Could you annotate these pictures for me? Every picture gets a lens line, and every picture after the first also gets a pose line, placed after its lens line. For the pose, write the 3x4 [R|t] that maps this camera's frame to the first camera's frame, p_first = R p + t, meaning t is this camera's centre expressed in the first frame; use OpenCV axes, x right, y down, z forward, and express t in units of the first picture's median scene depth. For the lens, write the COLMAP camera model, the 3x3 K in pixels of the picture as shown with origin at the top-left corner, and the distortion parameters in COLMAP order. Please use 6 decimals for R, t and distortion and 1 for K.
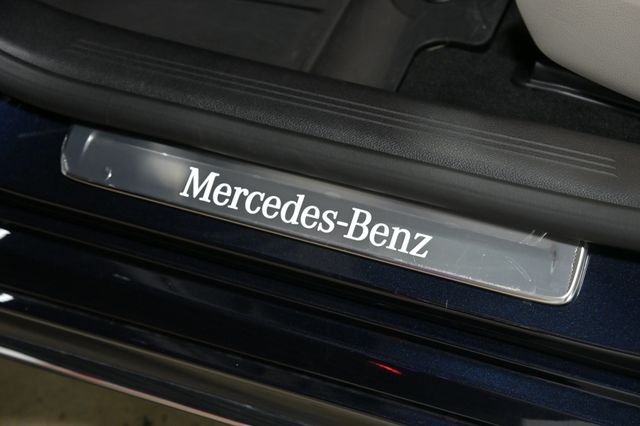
lens RADIAL K [[1358.9, 0, 320.0], [0, 1358.9, 213.0], [0, 0, 1]] dist [-0.045433, 0.083510]
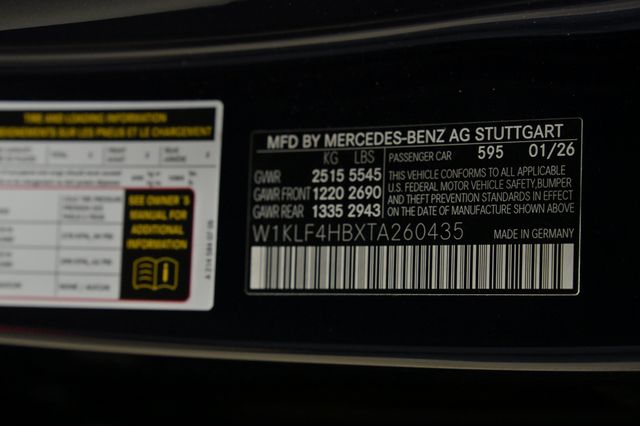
lens RADIAL K [[1358.9, 0, 320.0], [0, 1358.9, 213.0], [0, 0, 1]] dist [-0.045433, 0.083510]
pose [[0.961155, -0.269221, -0.060839, -0.012182], [0.272155, 0.961132, 0.046444, -0.012270], [0.045970, -0.061198, 0.997066, -0.996770]]
